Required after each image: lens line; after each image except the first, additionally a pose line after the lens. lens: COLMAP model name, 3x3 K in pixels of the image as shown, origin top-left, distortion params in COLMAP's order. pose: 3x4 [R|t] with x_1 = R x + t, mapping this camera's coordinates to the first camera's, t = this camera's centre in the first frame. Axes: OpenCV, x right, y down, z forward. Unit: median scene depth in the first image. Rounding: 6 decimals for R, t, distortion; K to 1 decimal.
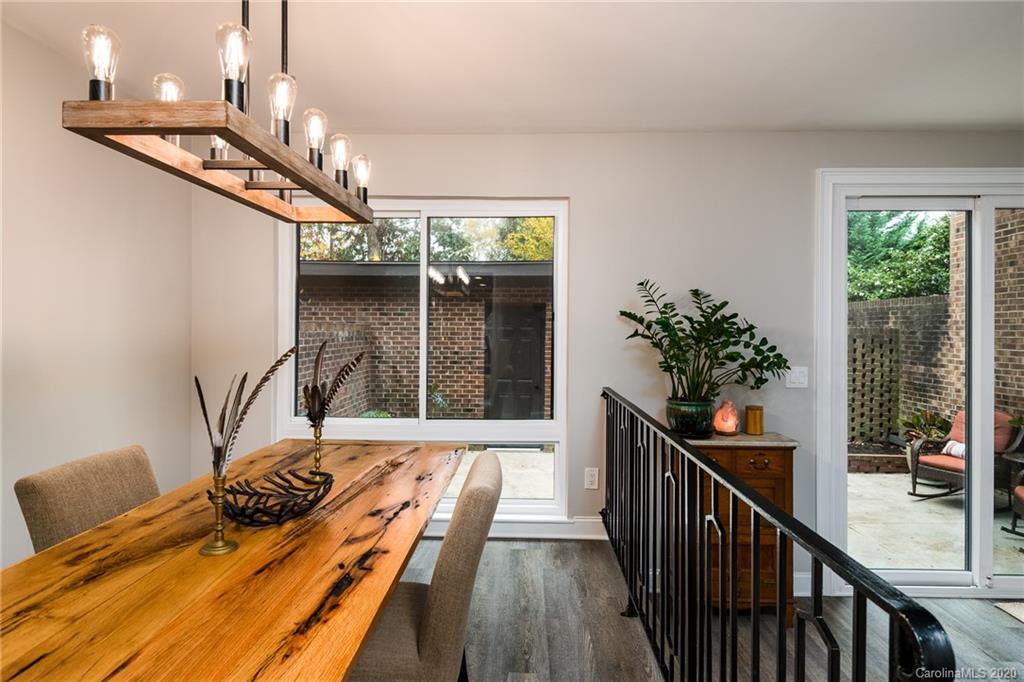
lens RADIAL K [[587.4, 0, 519.0], [0, 587.4, 324.8], [0, 0, 1]] dist [0.022126, -0.015551]
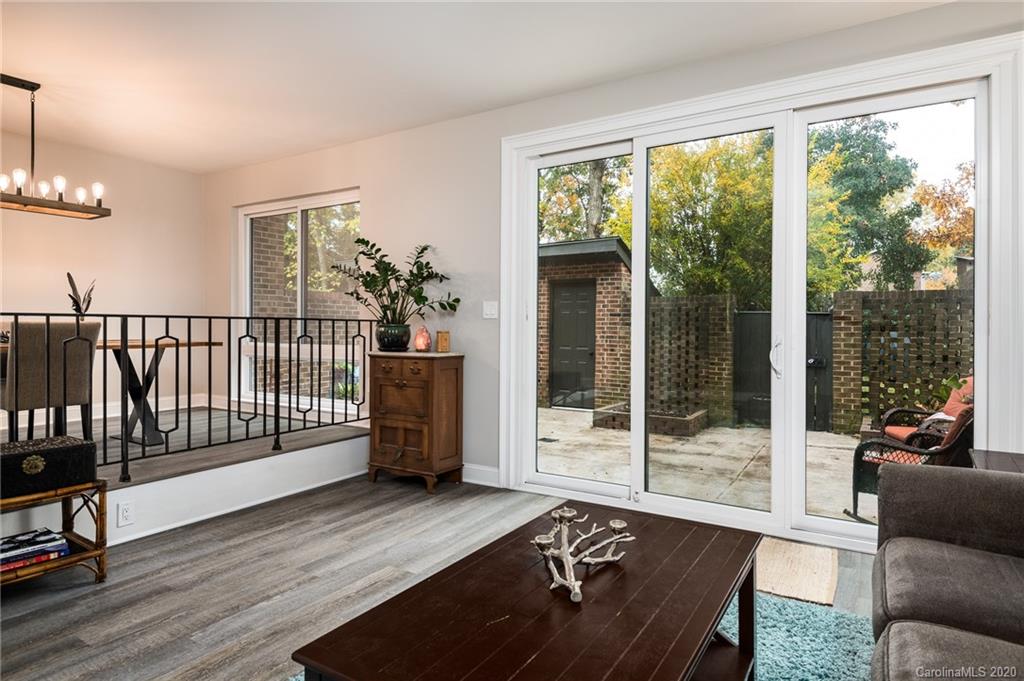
lens RADIAL K [[587.4, 0, 532.3], [0, 587.4, 324.2], [0, 0, 1]] dist [0.022126, -0.015551]
pose [[0.869002, -0.008006, -0.494743, 0.547210], [0.008046, 0.999966, -0.002049, 0.058773], [0.494743, -0.002200, 0.869037, -0.005787]]
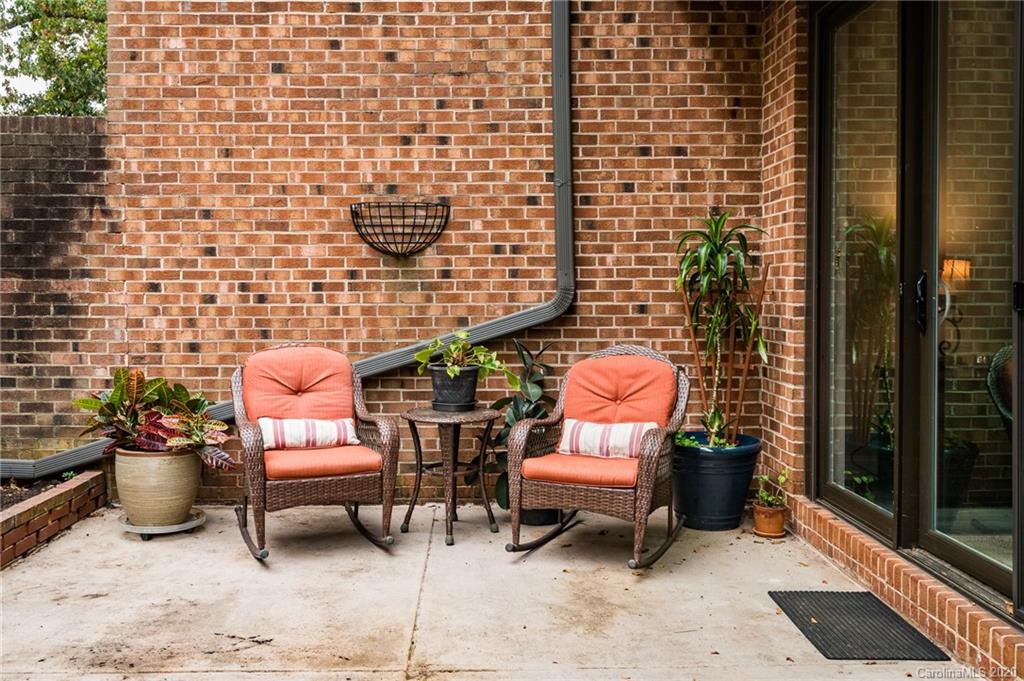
lens RADIAL K [[947.5, 0, 481.8], [0, 947.5, 303.6], [0, 0, 1]] dist [0.045492, 0.000000]
pose [[-0.018637, -0.021121, 0.999603, -0.020884], [-0.011592, 0.999714, 0.020907, 0.075320], [-0.999759, -0.011198, -0.018876, 0.726948]]
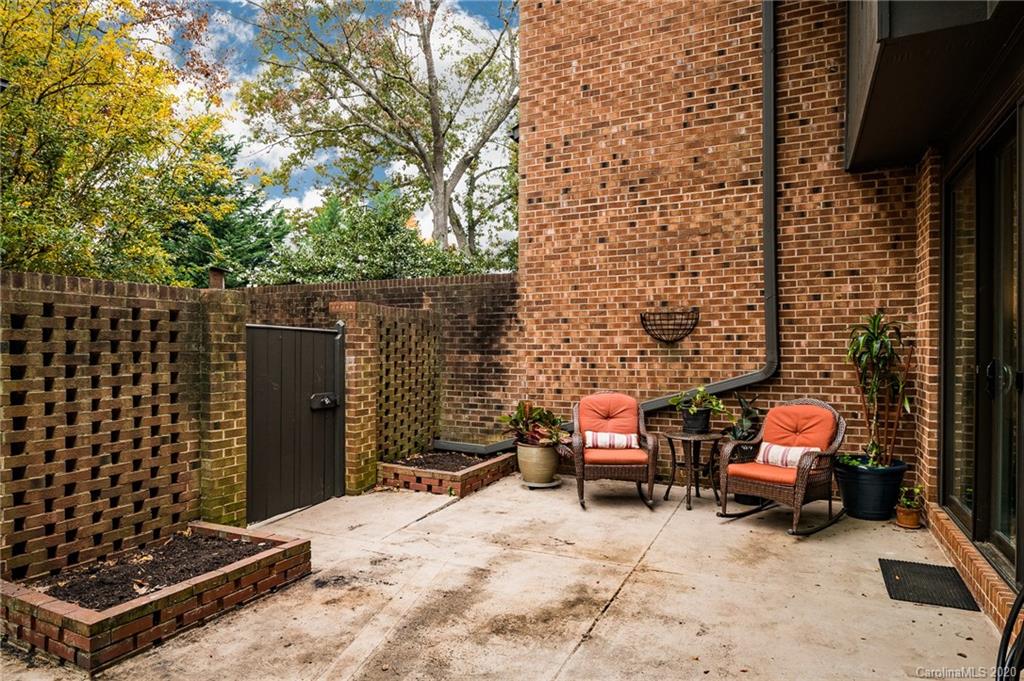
lens RADIAL K [[608.9, 0, 514.0], [0, 608.9, 354.0], [0, 0, 1]] dist [0.027119, -0.014640]
pose [[0.409875, -0.020485, 0.911912, -0.120874], [-0.001878, 0.999727, 0.023301, 0.051730], [-0.912140, -0.011263, 0.409725, 0.629904]]
